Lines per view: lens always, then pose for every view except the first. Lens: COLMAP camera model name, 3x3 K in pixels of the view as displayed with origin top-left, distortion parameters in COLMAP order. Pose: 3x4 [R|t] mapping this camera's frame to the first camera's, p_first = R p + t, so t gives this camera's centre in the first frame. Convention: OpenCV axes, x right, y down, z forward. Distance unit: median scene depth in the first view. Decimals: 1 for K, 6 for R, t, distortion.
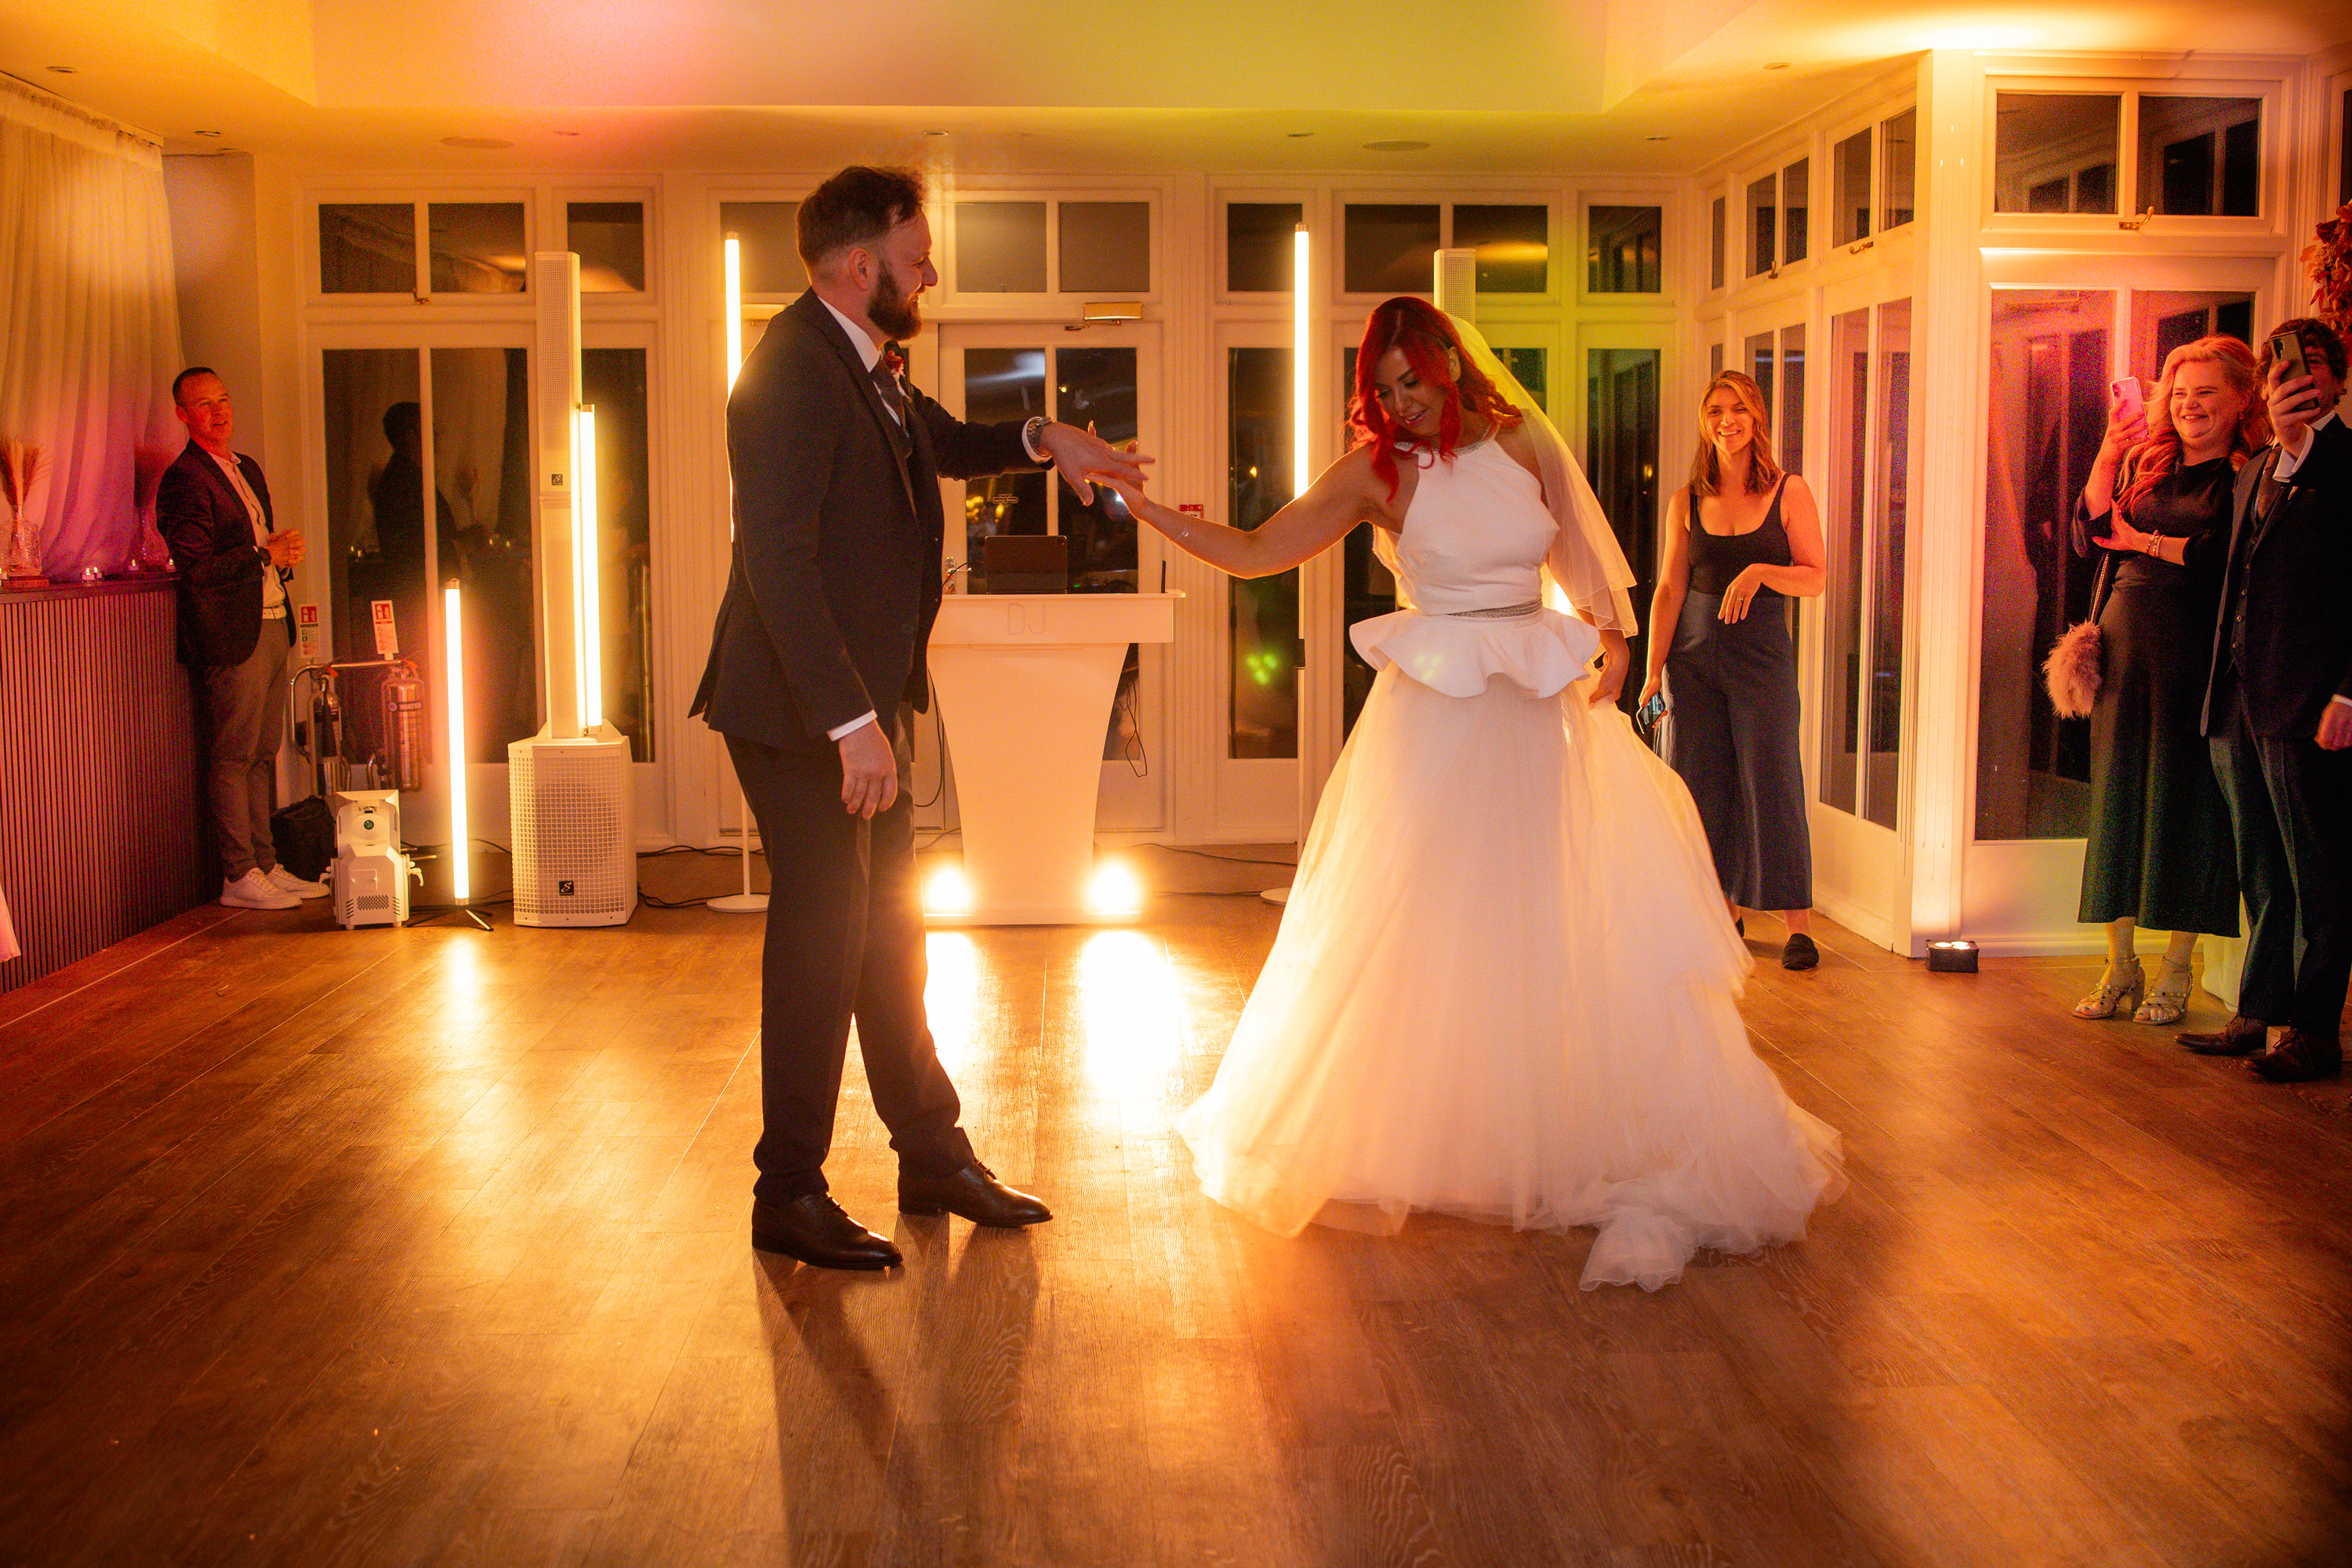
lens RADIAL K [[2370.9, 0, 1178.4], [0, 2370.9, 836.5], [0, 0, 1]] dist [-0.084067, 0.052600]
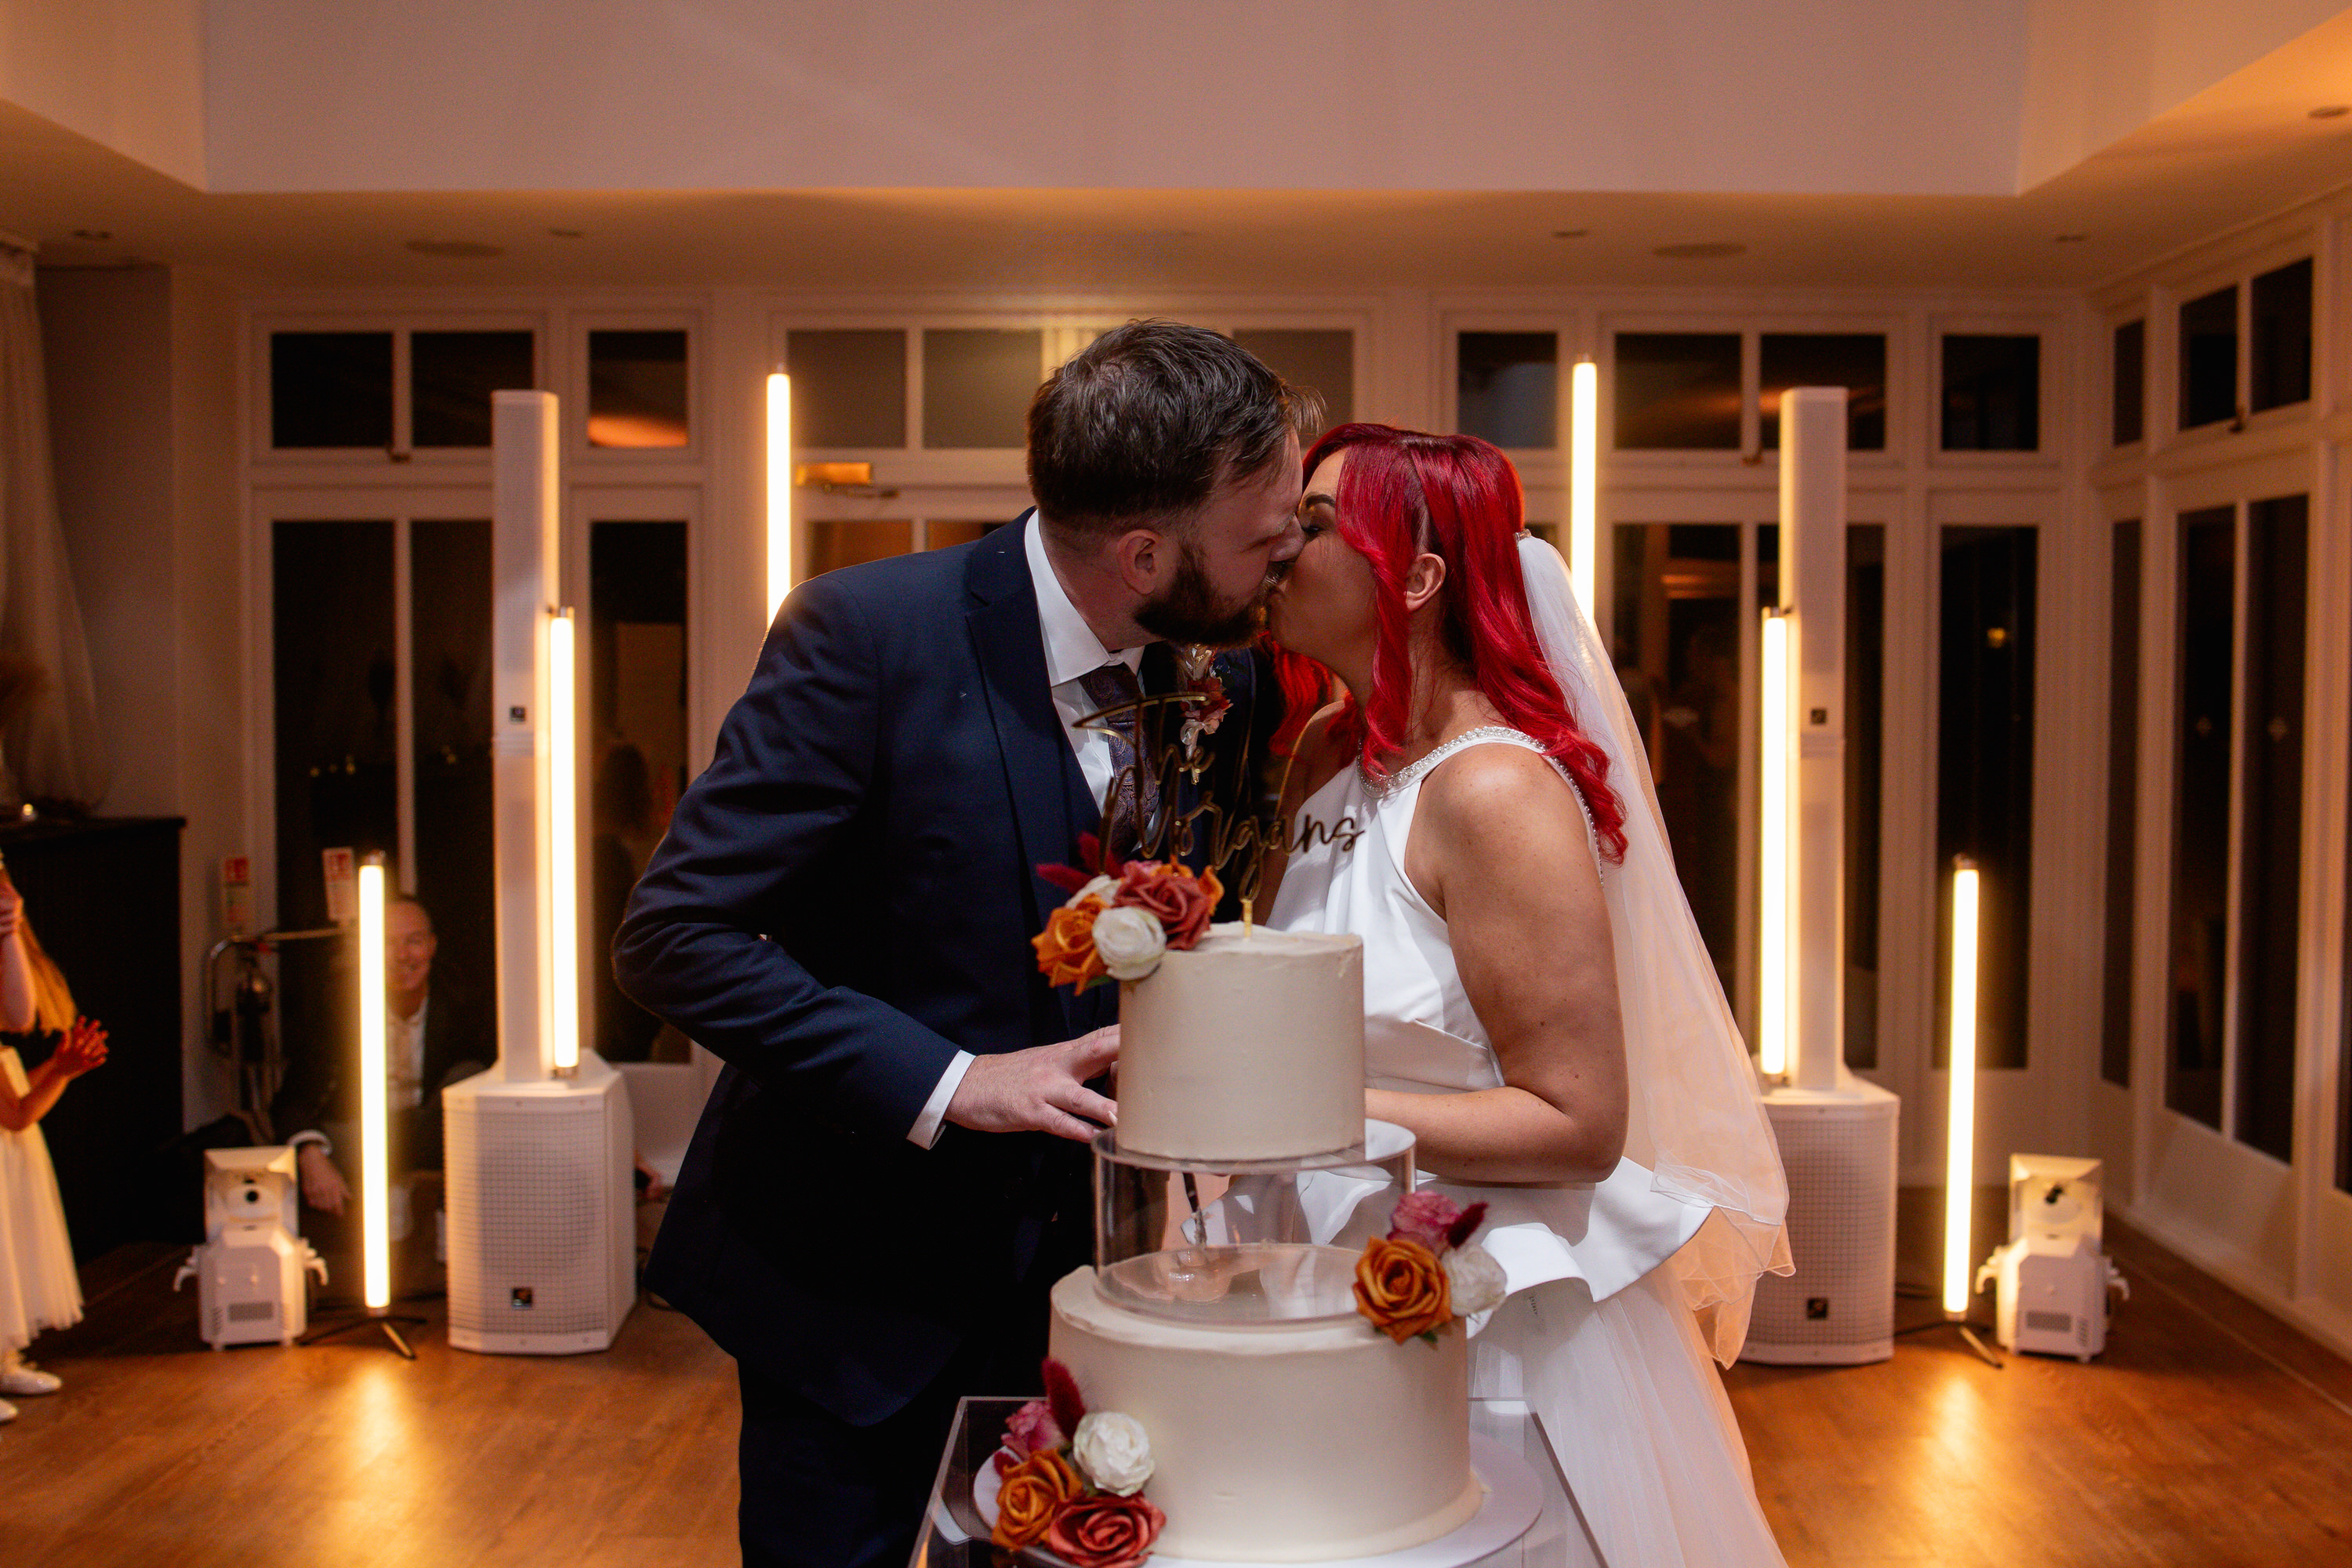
lens RADIAL K [[2370.9, 0, 1178.4], [0, 2370.9, 836.5], [0, 0, 1]] dist [-0.084067, 0.052600]
pose [[0.998070, 0.009405, -0.061375, -0.024456], [-0.013138, 0.998070, -0.060696, -0.074638], [0.060685, 0.061385, 0.996268, 0.311488]]
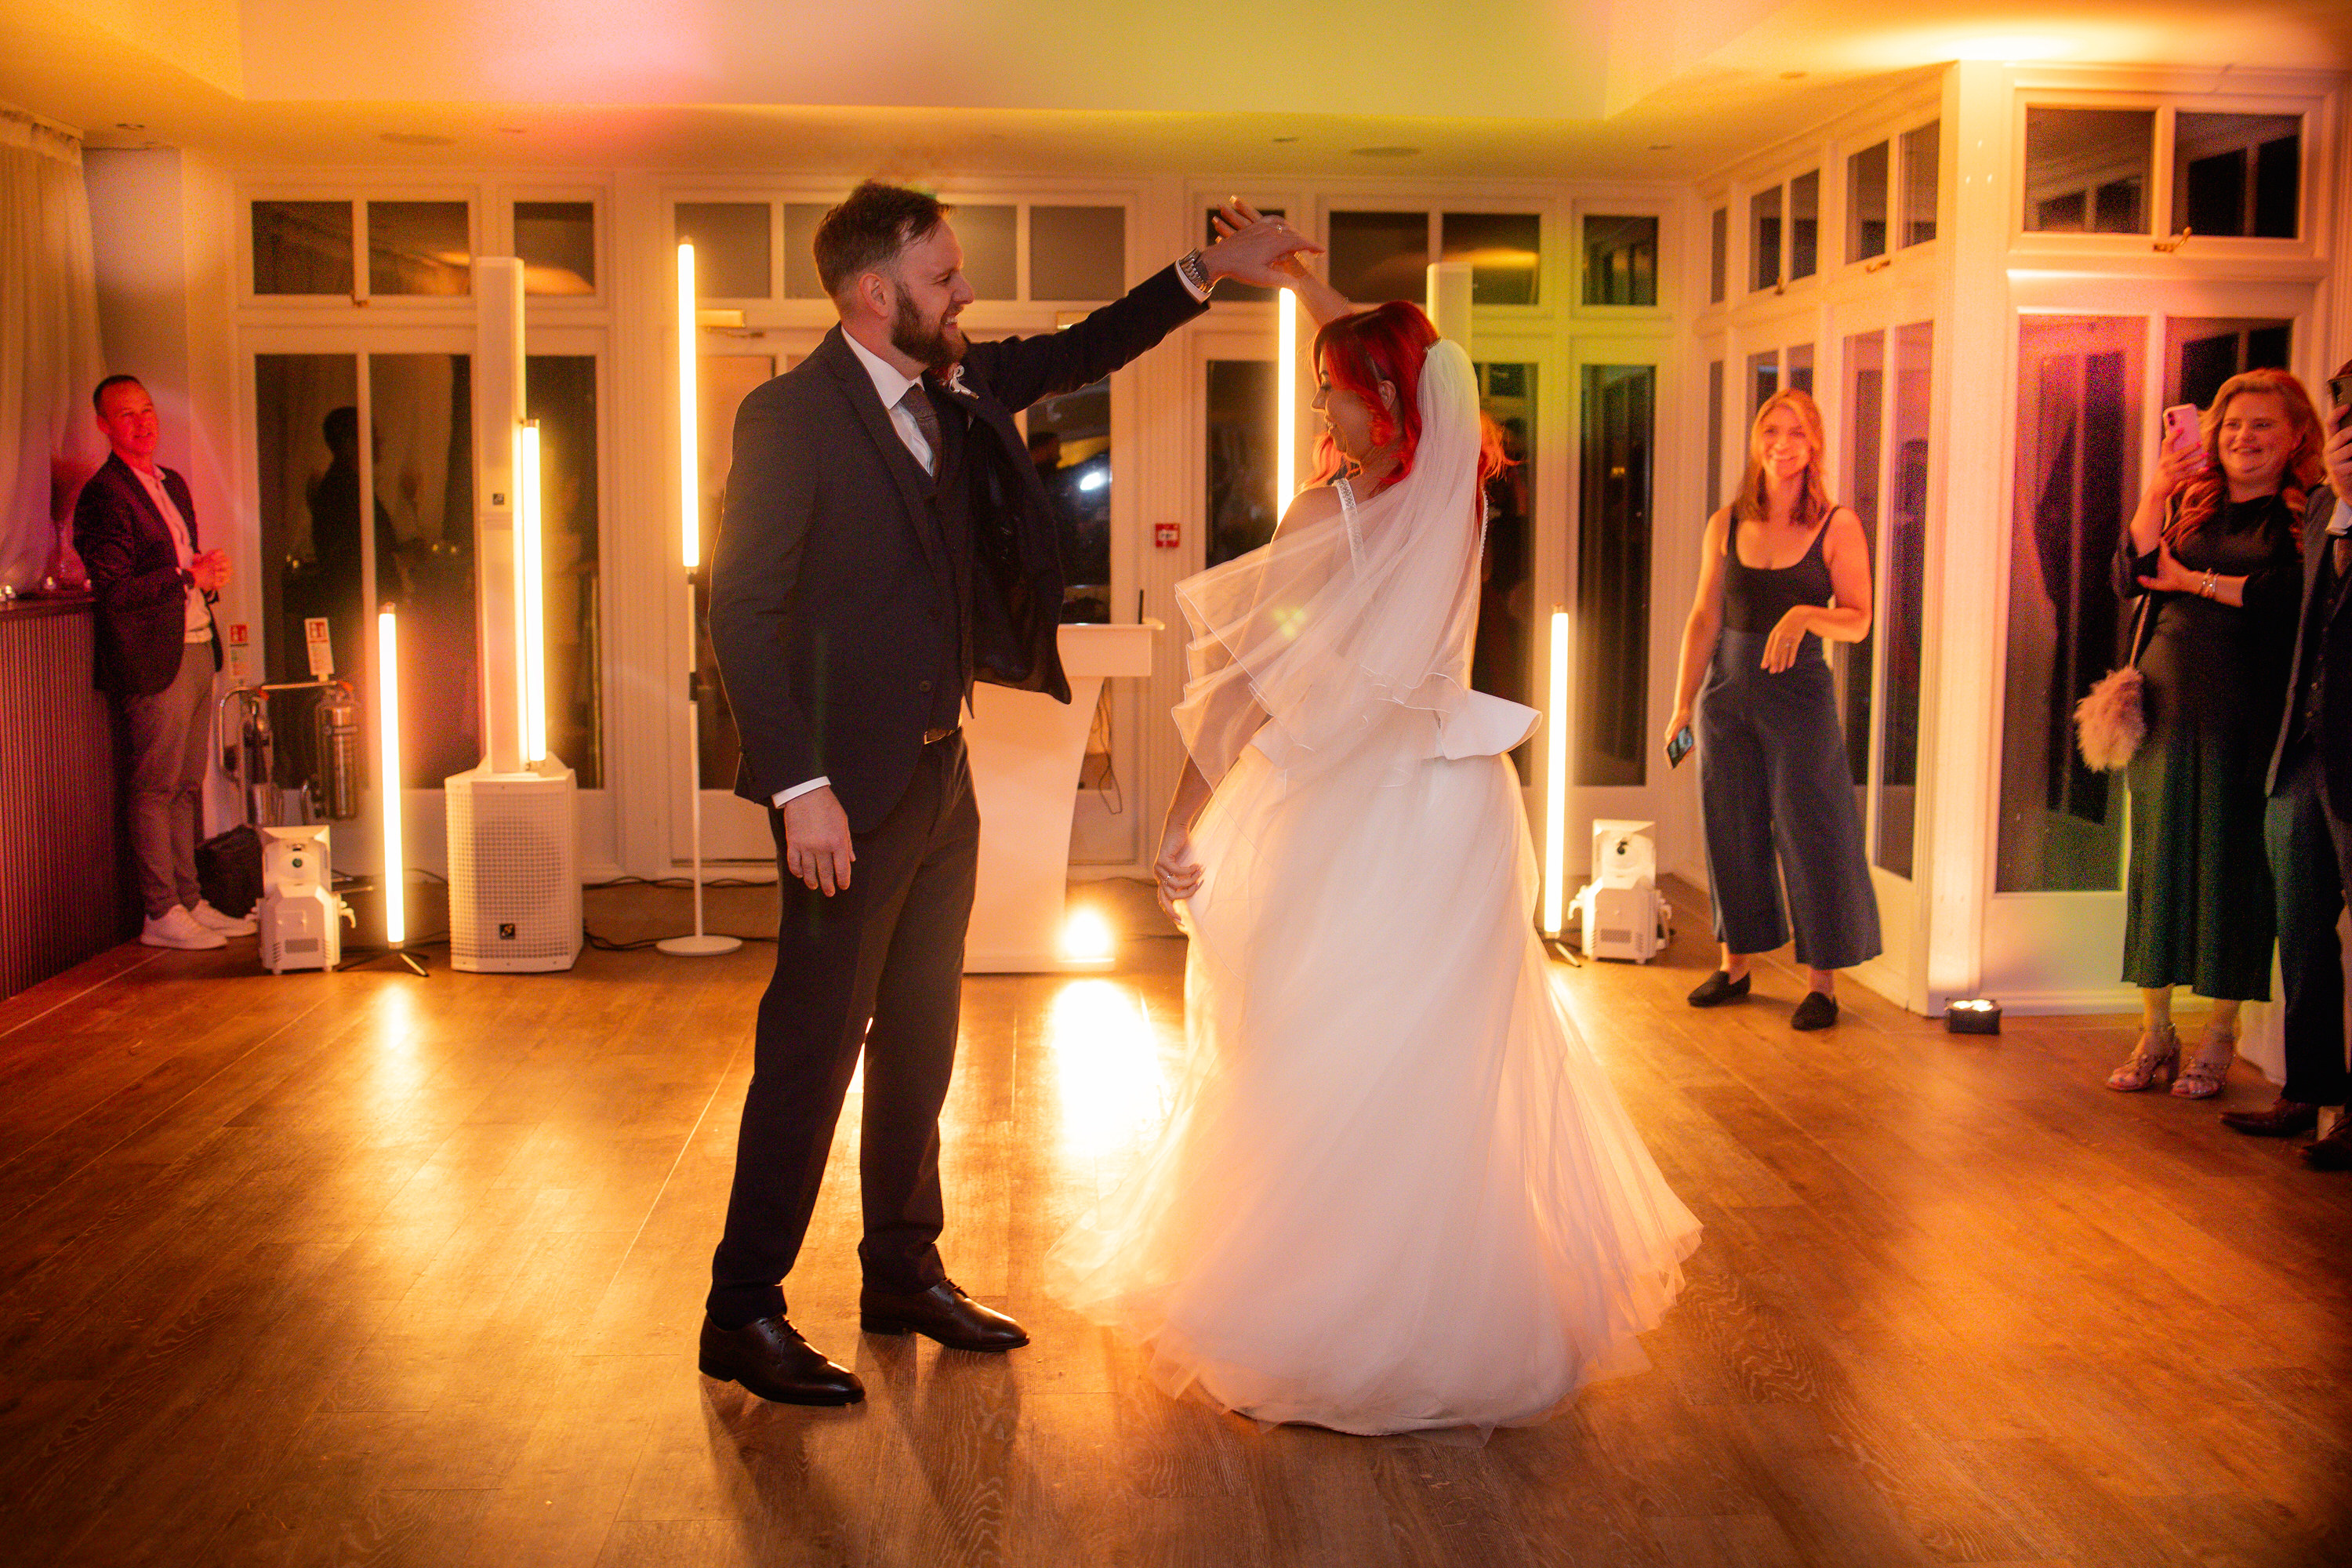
lens RADIAL K [[2370.9, 0, 1178.4], [0, 2370.9, 836.5], [0, 0, 1]] dist [-0.084067, 0.052600]
pose [[0.999826, 0.005412, 0.017833, -0.007661], [-0.005477, 0.999979, 0.003587, -0.021048], [-0.017814, -0.003684, 0.999835, 0.051886]]
